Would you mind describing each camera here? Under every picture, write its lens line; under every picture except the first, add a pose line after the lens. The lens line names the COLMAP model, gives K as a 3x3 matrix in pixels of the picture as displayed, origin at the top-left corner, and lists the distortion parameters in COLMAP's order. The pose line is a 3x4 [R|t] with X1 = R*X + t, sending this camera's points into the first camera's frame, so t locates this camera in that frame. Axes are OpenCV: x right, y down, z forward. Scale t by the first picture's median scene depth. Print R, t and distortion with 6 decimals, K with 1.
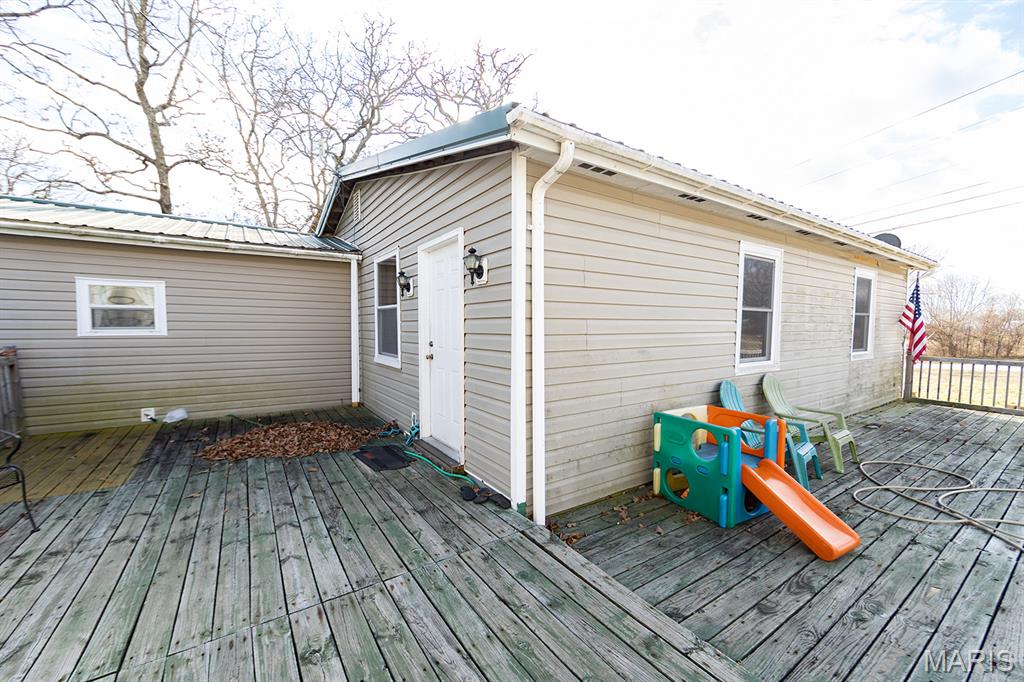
lens RADIAL K [[402.4, 0, 508.0], [0, 402.4, 348.1], [0, 0, 1]] dist [-0.008568, -0.000396]
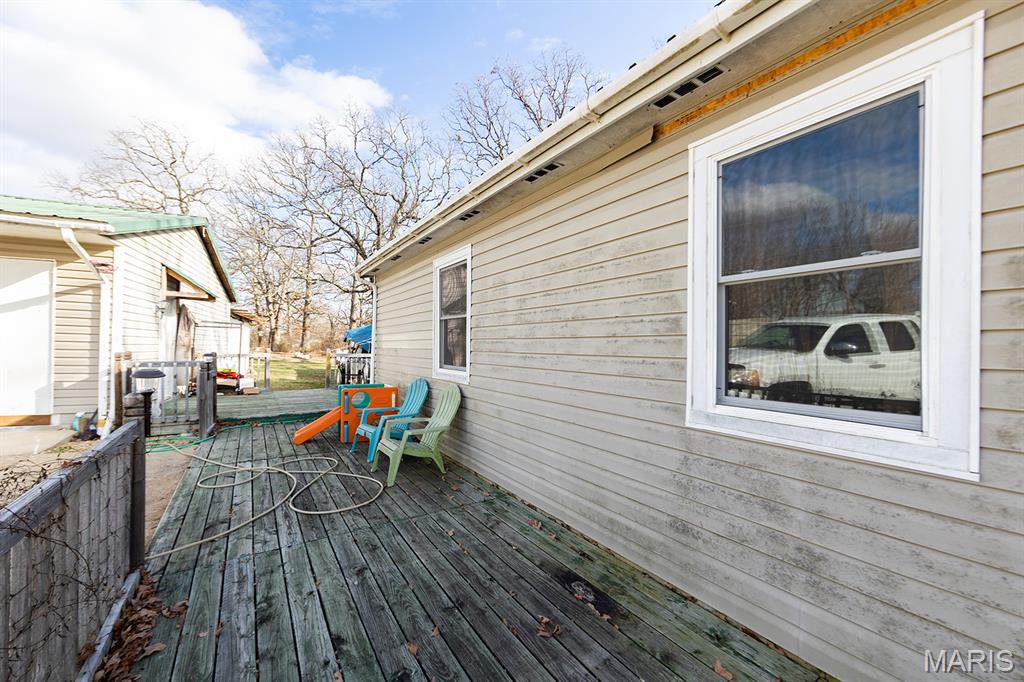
lens RADIAL K [[404.3, 0, 516.3], [0, 404.3, 342.4], [0, 0, 1]] dist [0.001664, -0.000067]
pose [[0.000216, -0.002999, -0.999995, 1.502810], [-0.046698, 0.998905, -0.003006, -0.035232], [0.998909, 0.046699, 0.000076, 1.076012]]
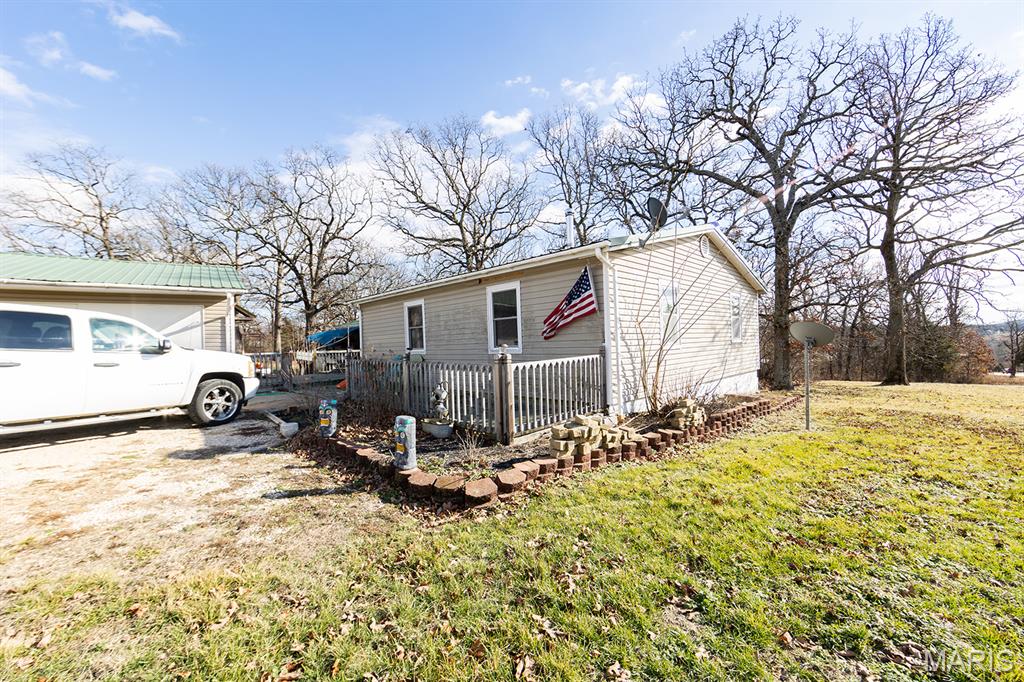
lens RADIAL K [[402.0, 0, 500.0], [0, 402.0, 339.1], [0, 0, 1]] dist [-0.000441, 0.000000]
pose [[0.173868, -0.010458, -0.984713, 2.836946], [-0.002096, 0.999937, -0.010989, -0.003038], [0.984767, 0.003974, 0.173836, 0.998951]]
